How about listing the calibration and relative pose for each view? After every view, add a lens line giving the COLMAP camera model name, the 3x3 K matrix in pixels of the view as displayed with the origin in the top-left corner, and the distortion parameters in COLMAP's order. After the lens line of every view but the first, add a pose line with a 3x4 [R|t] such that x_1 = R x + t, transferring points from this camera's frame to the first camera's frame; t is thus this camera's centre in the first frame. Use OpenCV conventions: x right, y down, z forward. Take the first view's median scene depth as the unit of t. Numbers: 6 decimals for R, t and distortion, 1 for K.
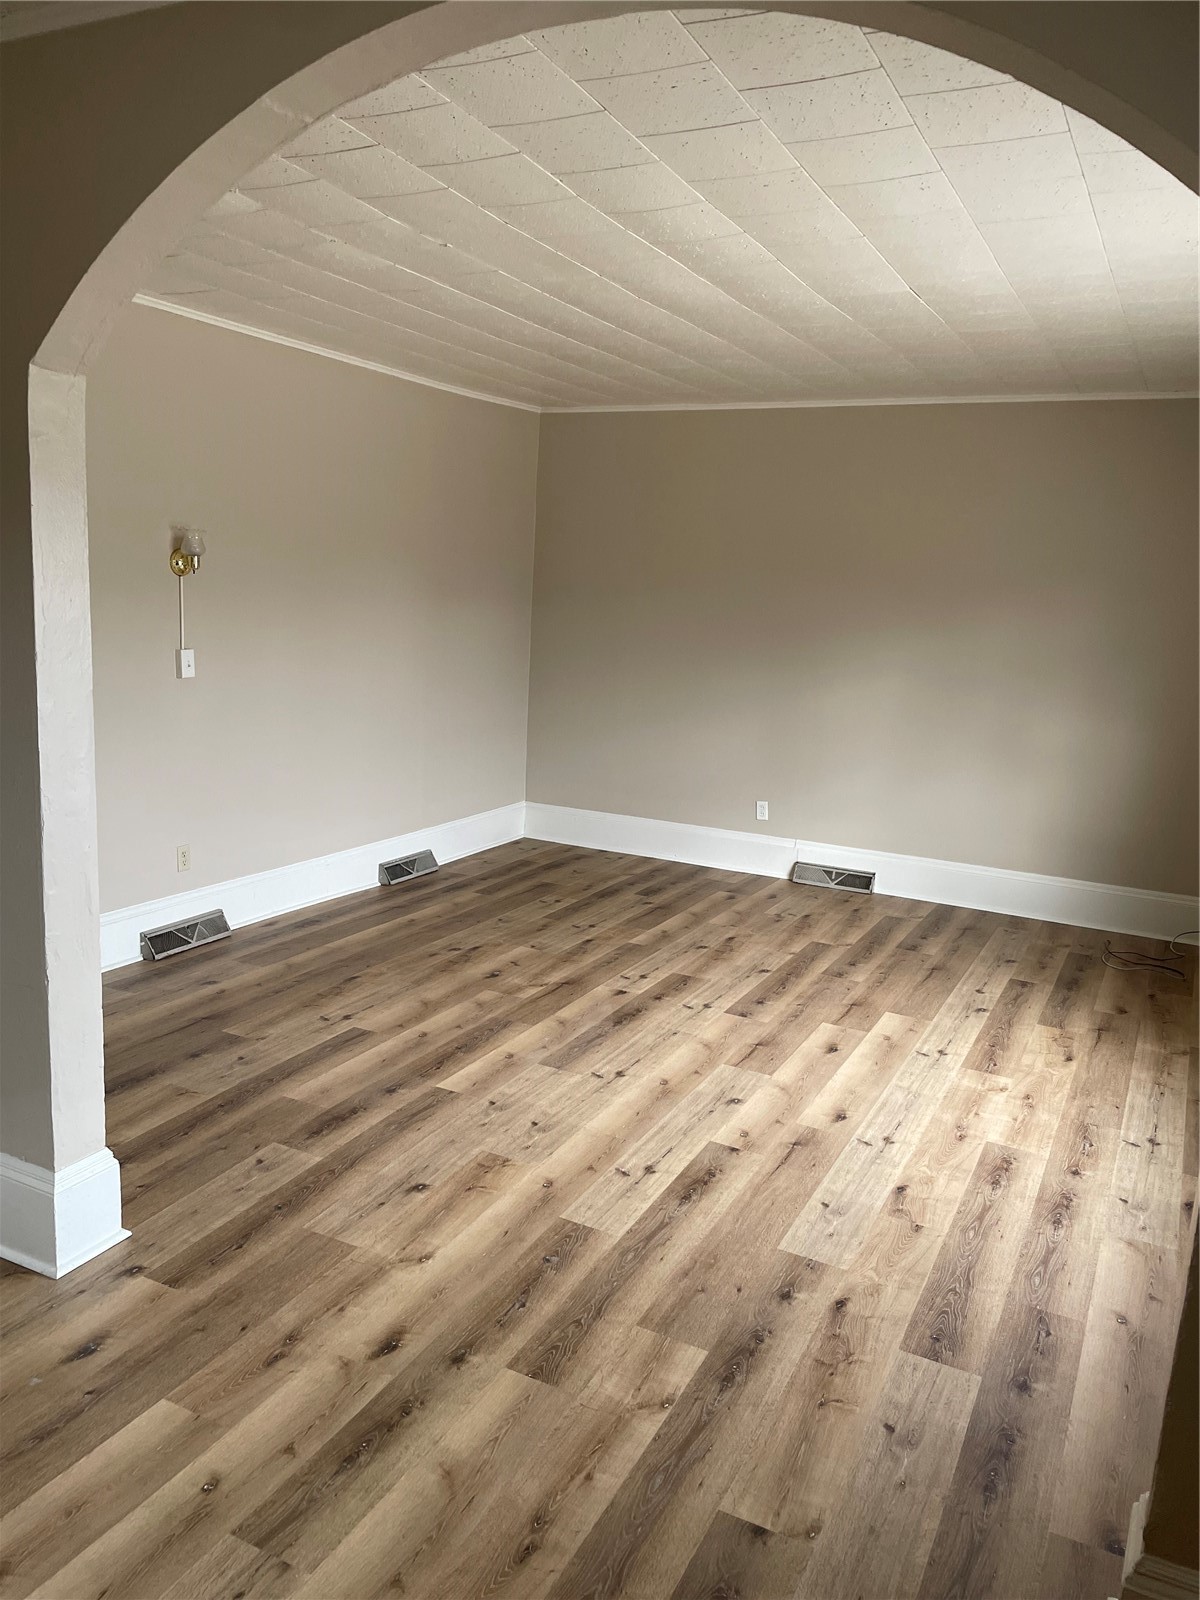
lens RADIAL K [[1190.2, 0, 566.2], [0, 1190.2, 801.9], [0, 0, 1]] dist [0.094928, -0.104170]
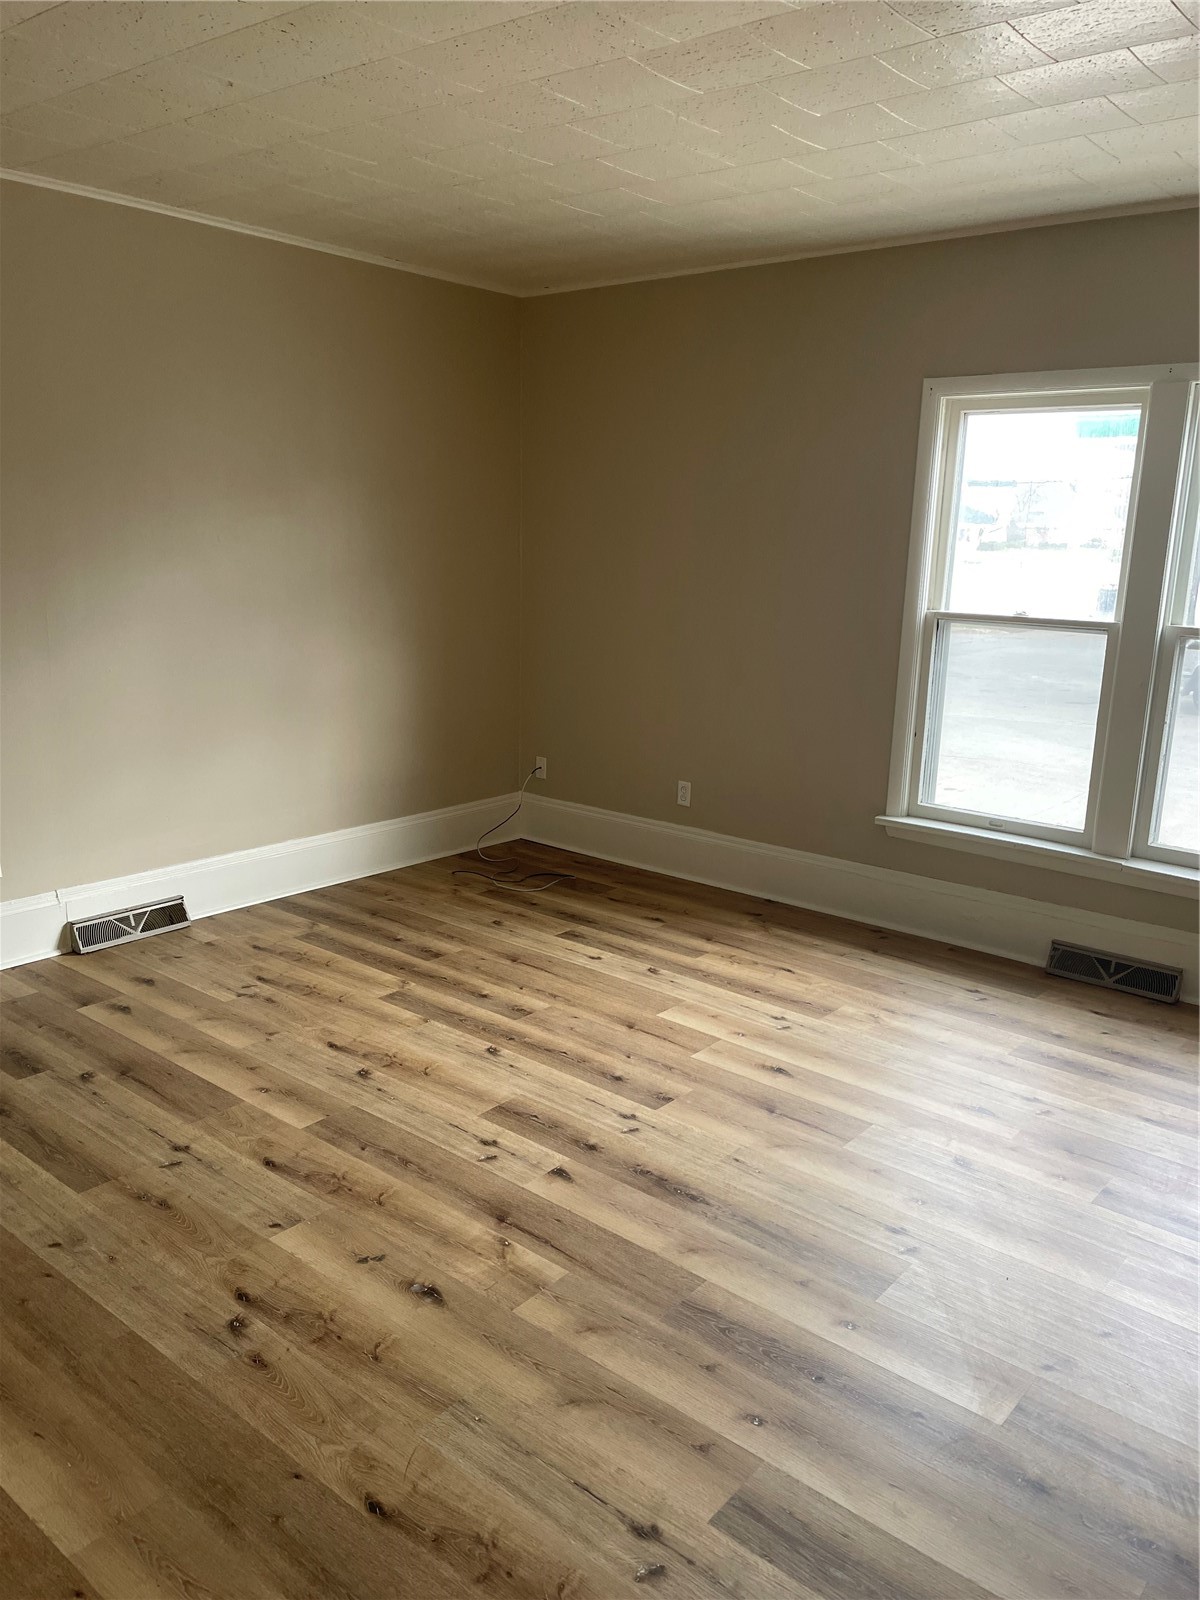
lens RADIAL K [[1221.1, 0, 609.0], [0, 1221.1, 796.6], [0, 0, 1]] dist [0.098424, -0.124791]
pose [[0.211461, -0.254923, 0.943556, -0.700307], [0.160927, 0.961293, 0.223649, -0.231068], [-0.964047, 0.104551, 0.244300, 1.130665]]
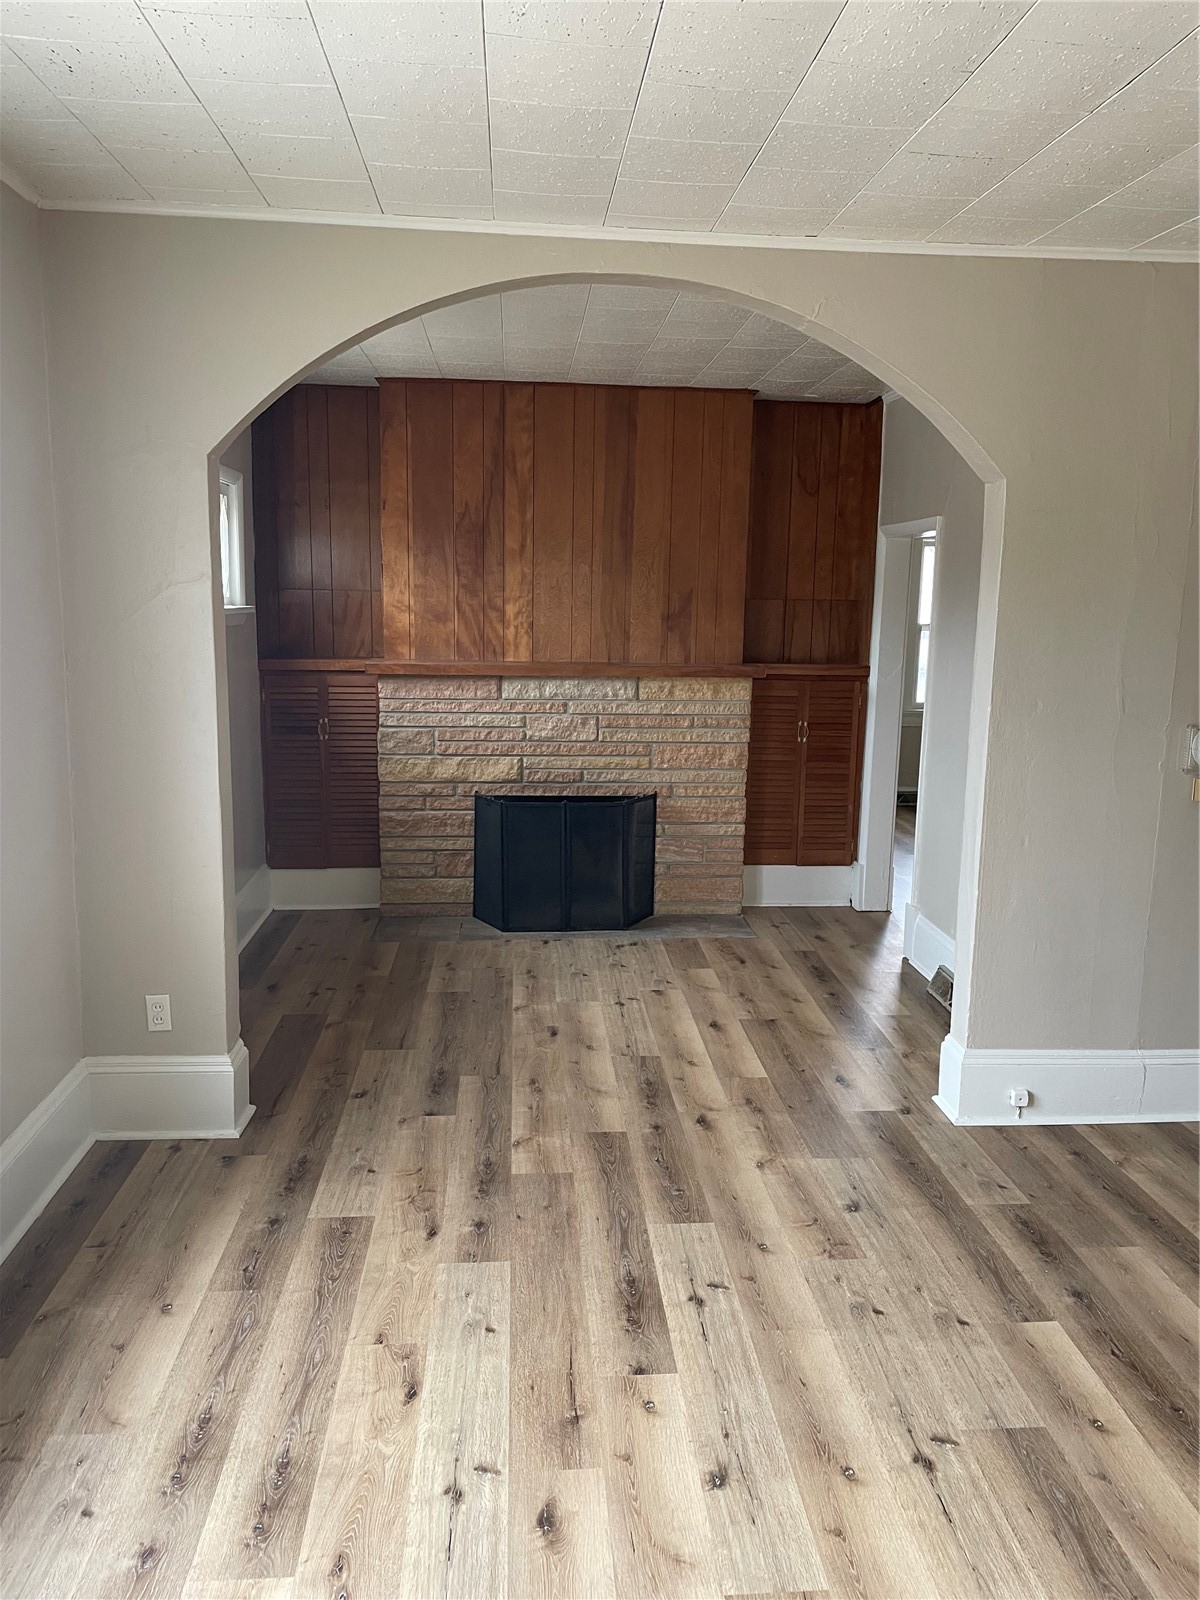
lens RADIAL K [[1221.1, 0, 609.0], [0, 1221.1, 796.6], [0, 0, 1]] dist [0.098424, -0.124791]
pose [[-0.842951, 0.022447, -0.537523, 0.563666], [-0.155990, 0.946010, 0.284132, -0.250580], [0.514880, 0.323358, -0.793938, 1.516288]]
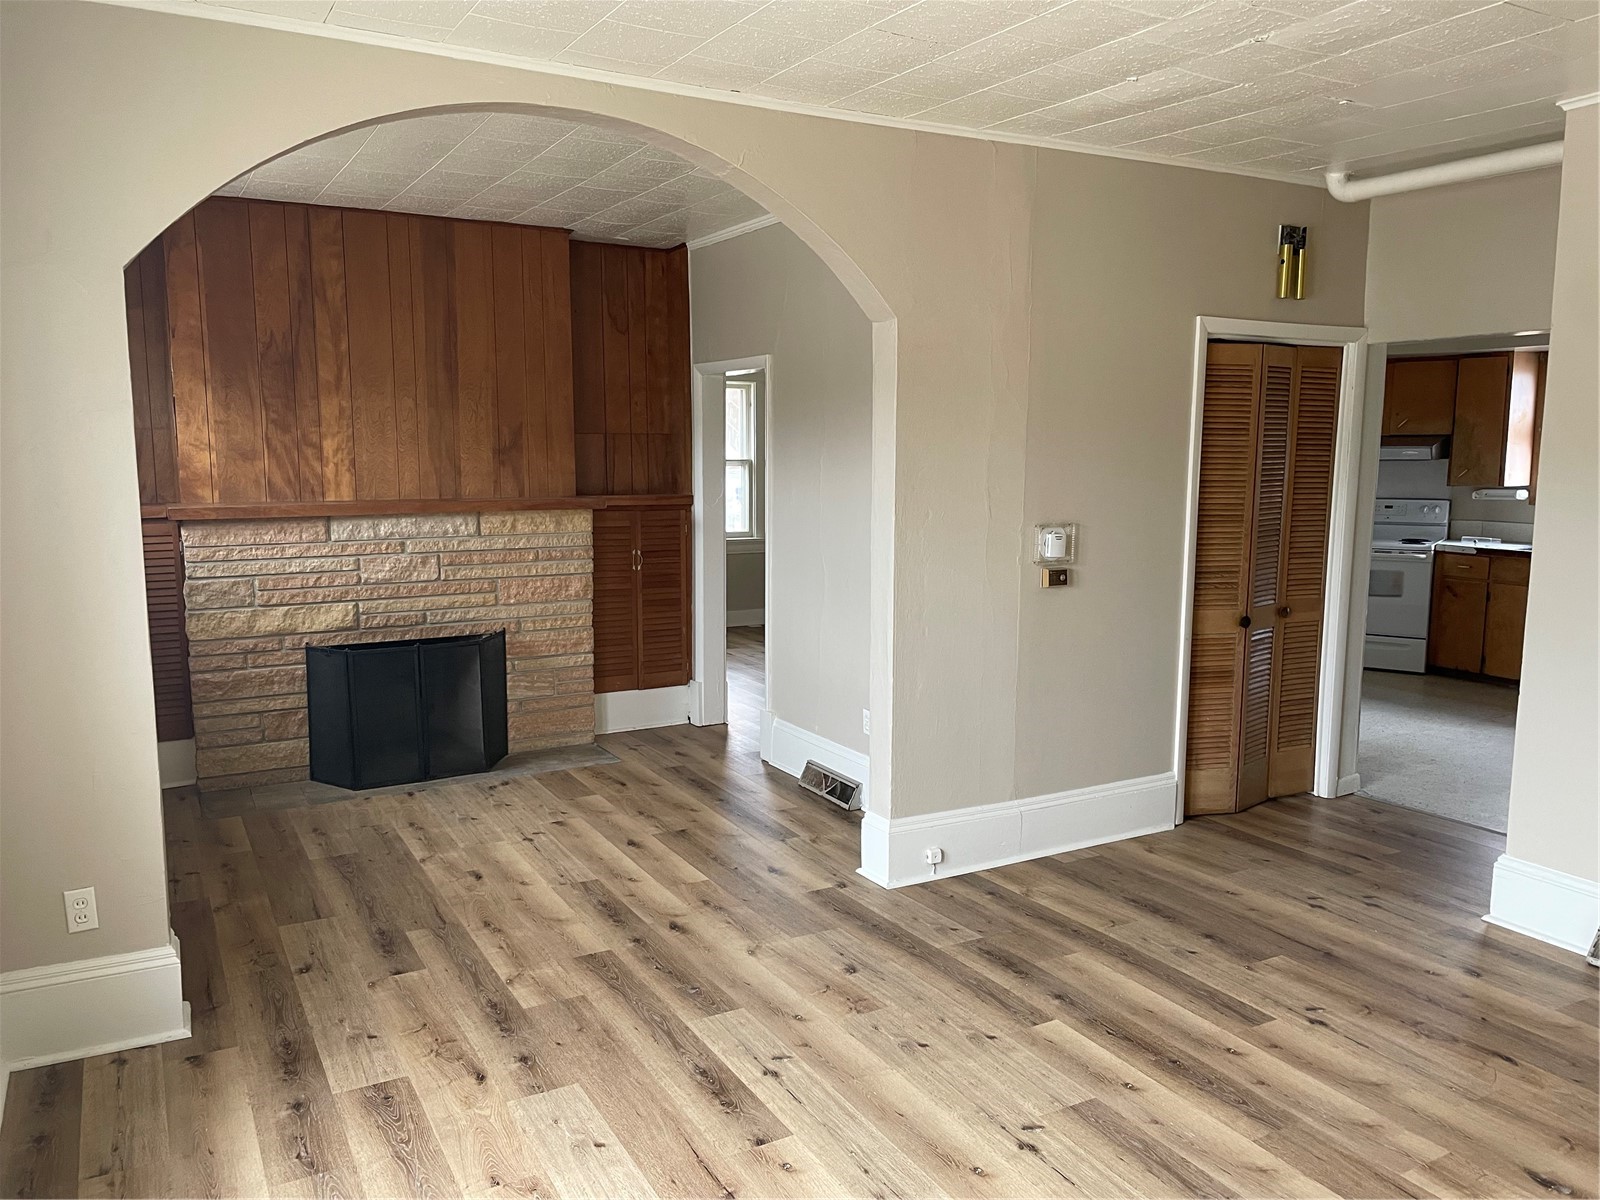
lens RADIAL K [[1221.1, 0, 792.3], [0, 1221.1, 607.7], [0, 0, 1]] dist [0.098424, -0.124791]
pose [[-0.553433, 0.060301, -0.830708, 0.782436], [-0.176097, 0.966357, 0.187467, -0.192416], [0.814065, 0.250035, -0.524195, 1.386406]]
